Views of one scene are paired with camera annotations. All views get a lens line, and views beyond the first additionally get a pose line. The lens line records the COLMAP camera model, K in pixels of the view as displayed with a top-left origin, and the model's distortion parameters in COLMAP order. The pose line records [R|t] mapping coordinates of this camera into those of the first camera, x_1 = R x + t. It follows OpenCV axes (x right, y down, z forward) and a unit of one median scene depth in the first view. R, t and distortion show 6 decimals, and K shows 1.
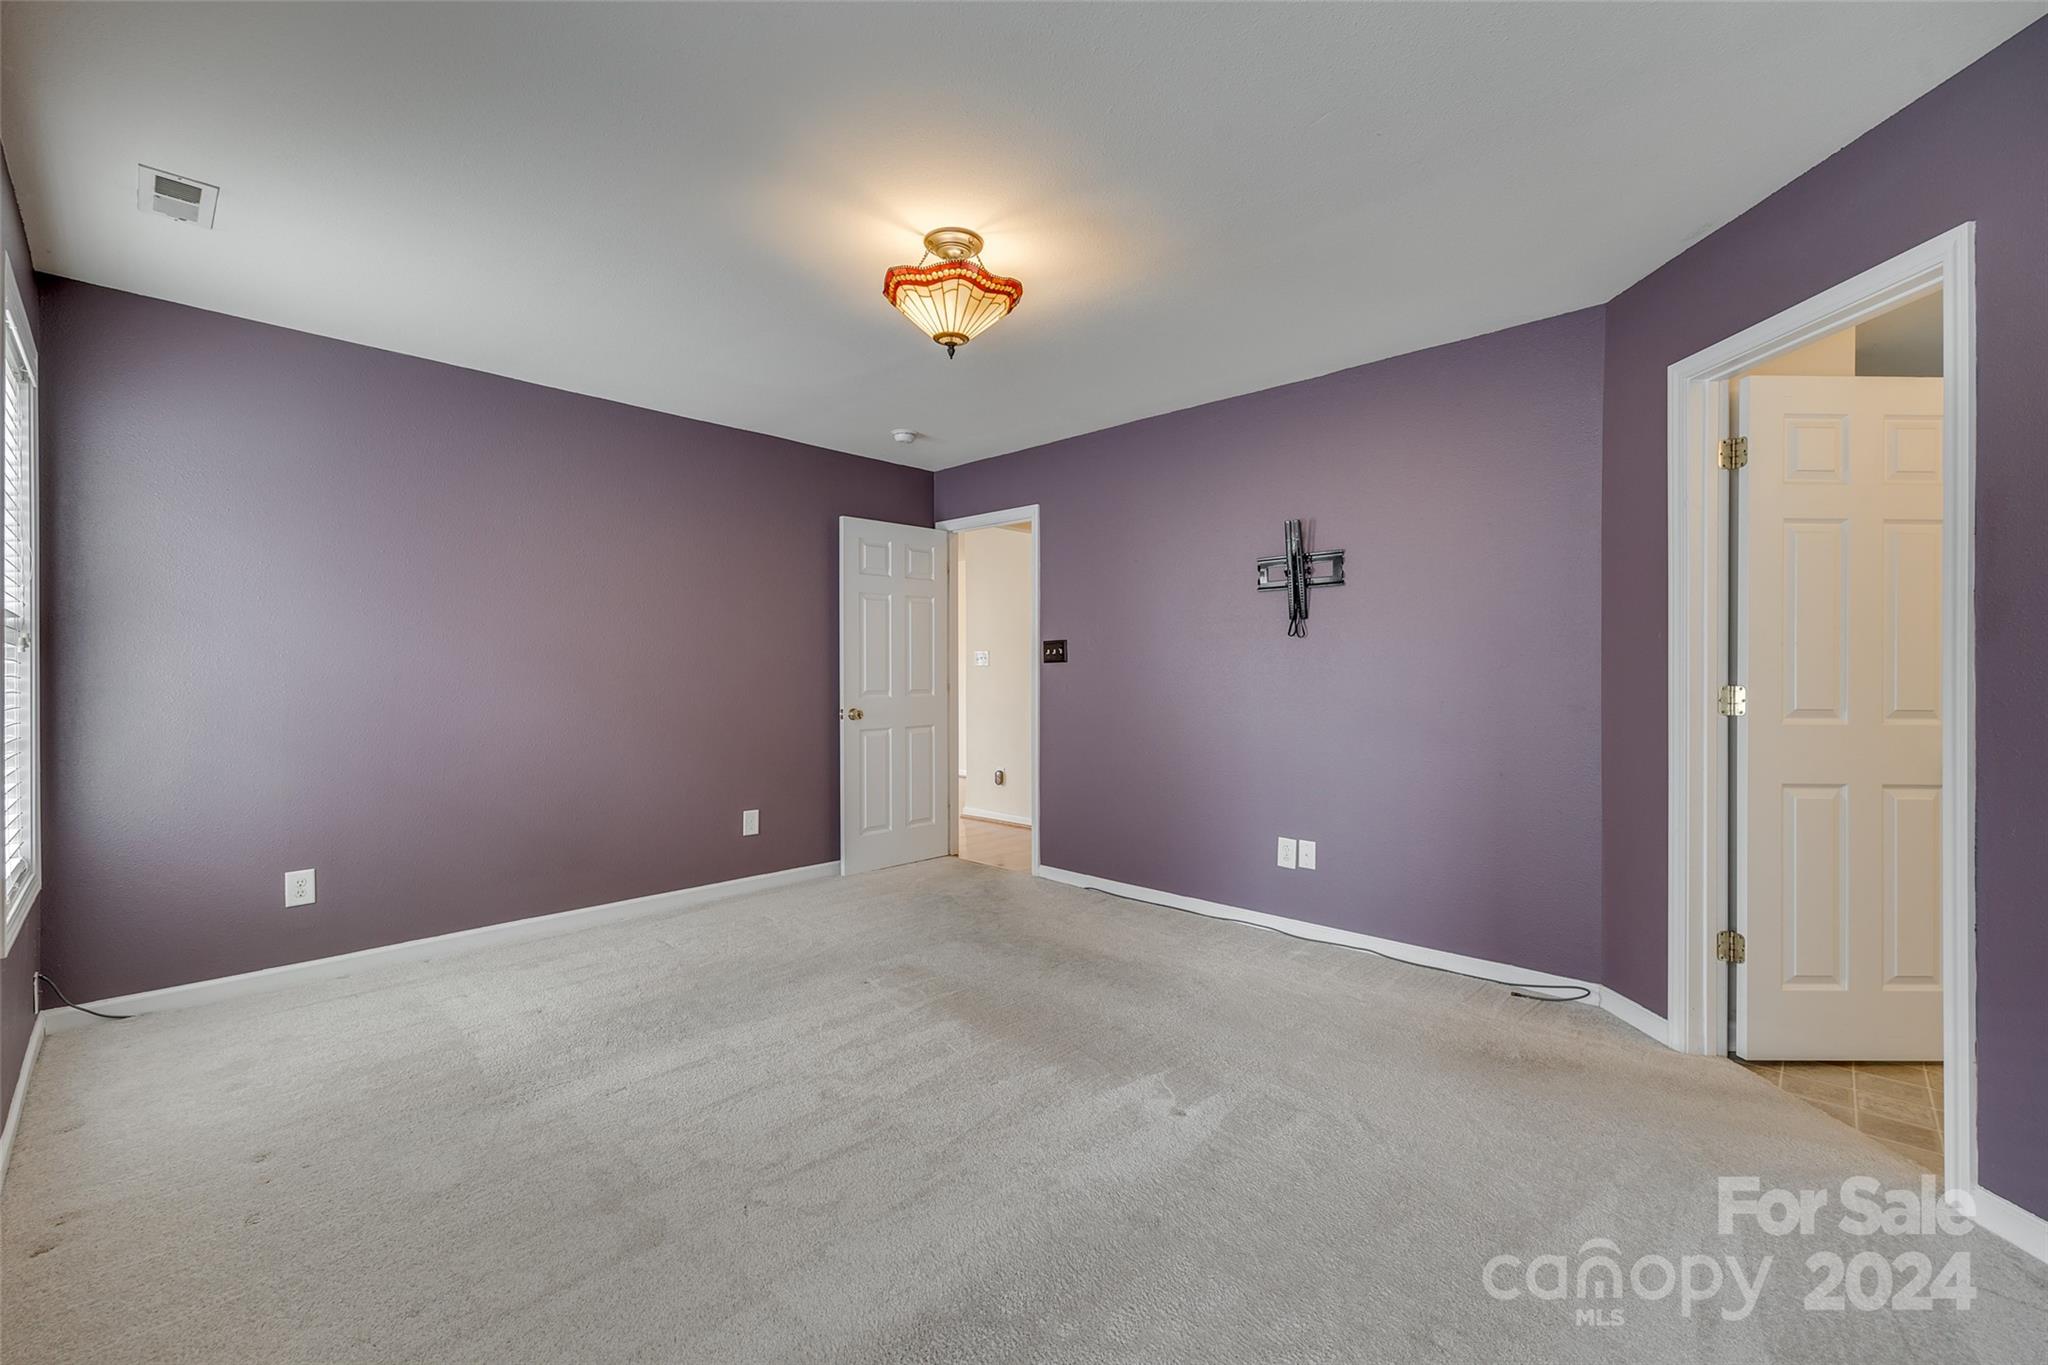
lens RADIAL K [[840.8, 0, 1028.2], [0, 840.8, 667.4], [0, 0, 1]] dist [-0.001291, 0.000725]
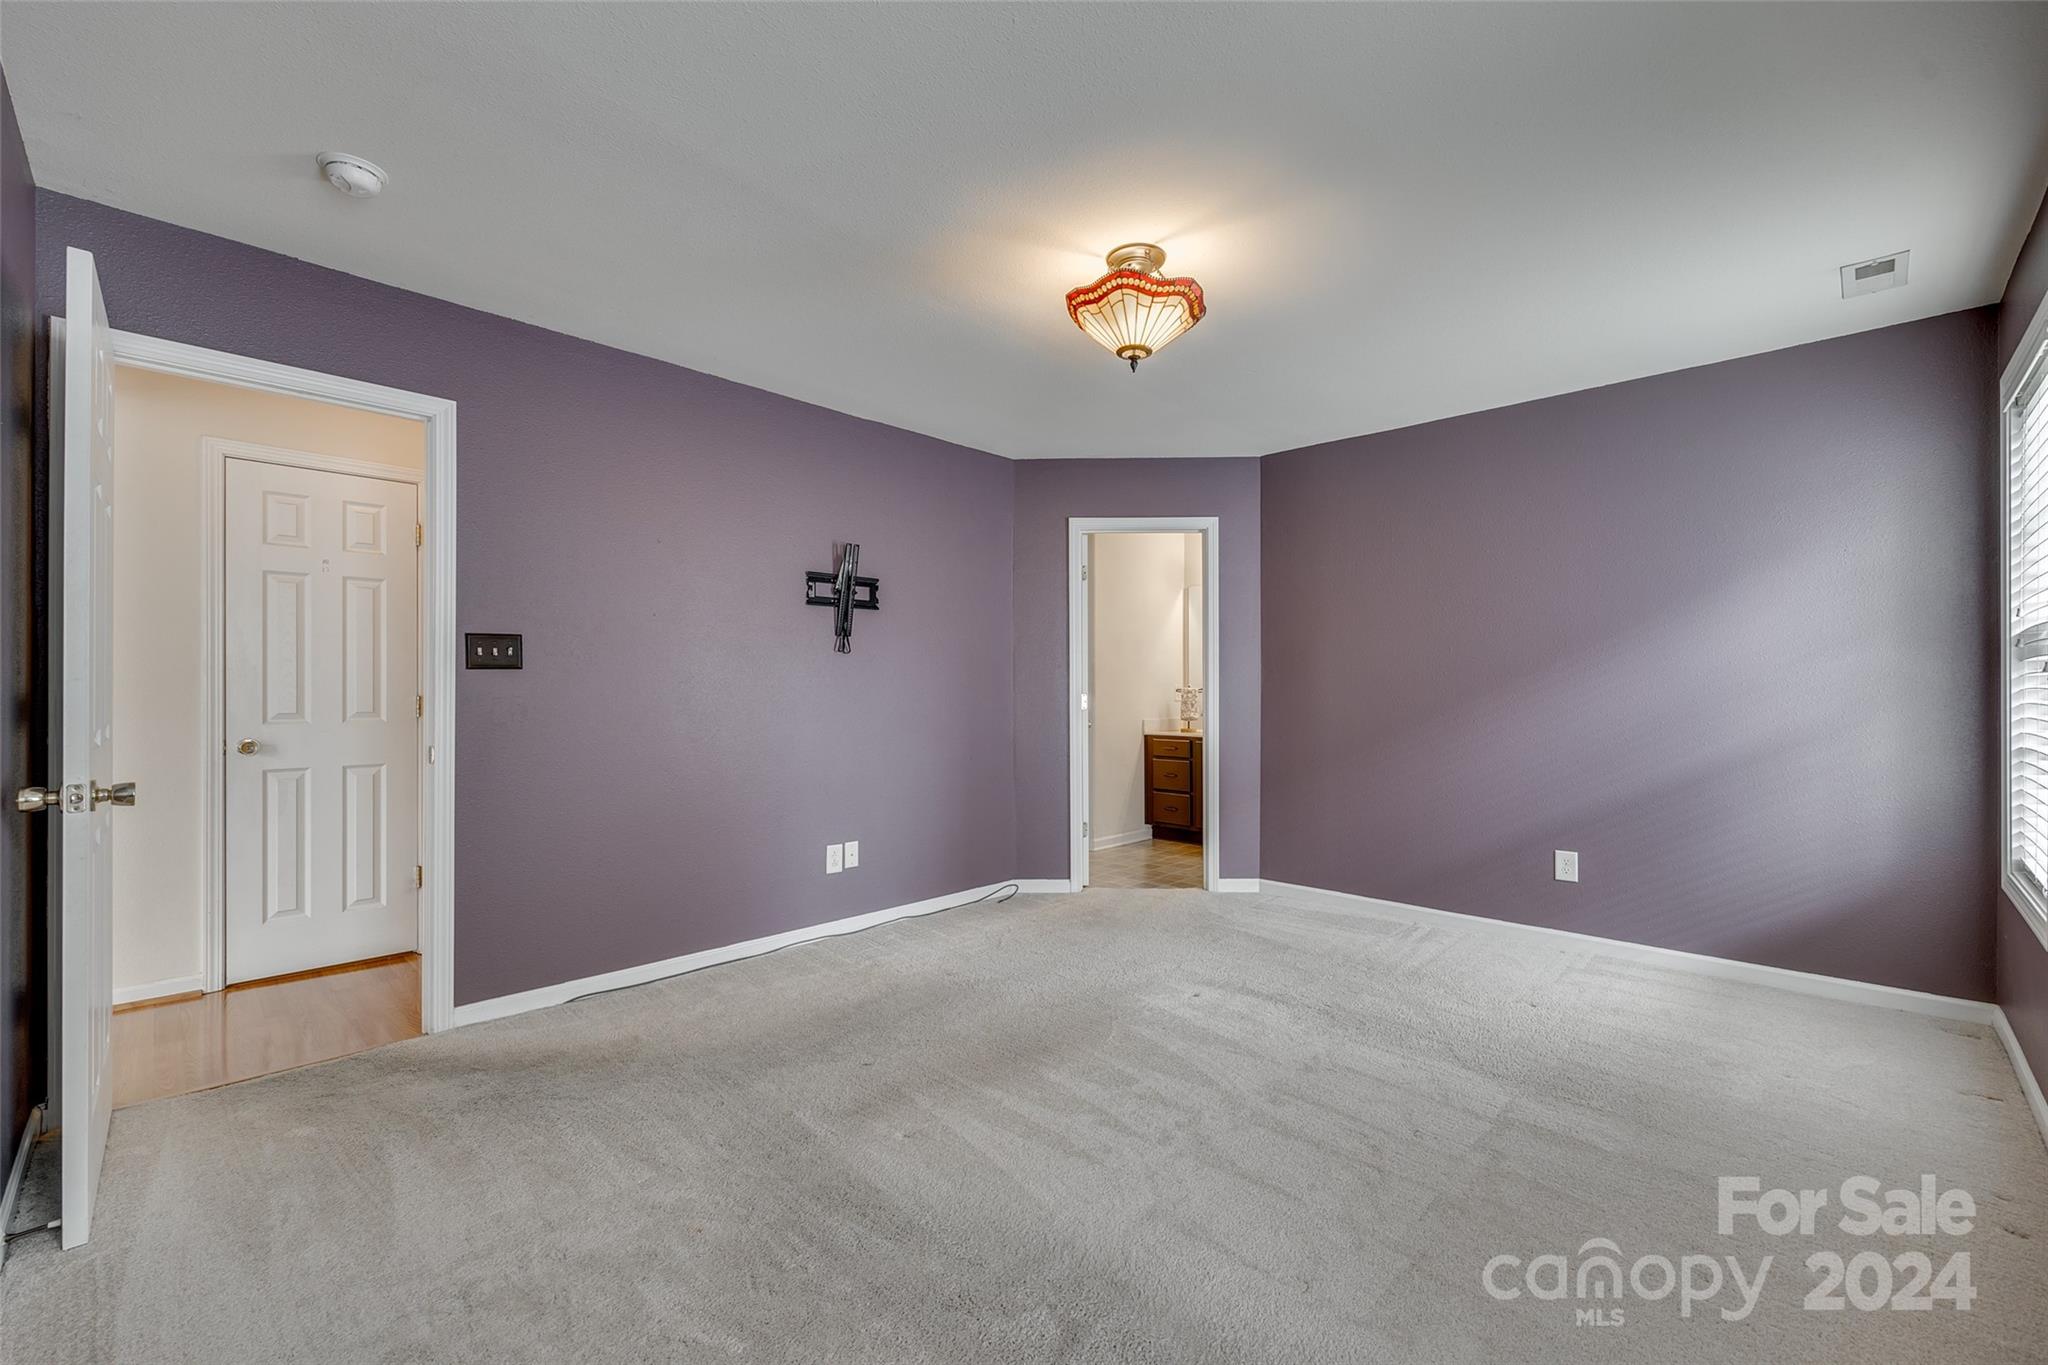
lens RADIAL K [[840.8, 0, 1013.0], [0, 840.8, 688.4], [0, 0, 1]] dist [-0.001291, 0.000725]
pose [[0.020886, 0.006169, 0.999763, -0.576999], [0.001095, 0.999980, -0.006194, 0.012659], [-0.999781, 0.001224, 0.020879, 0.596863]]
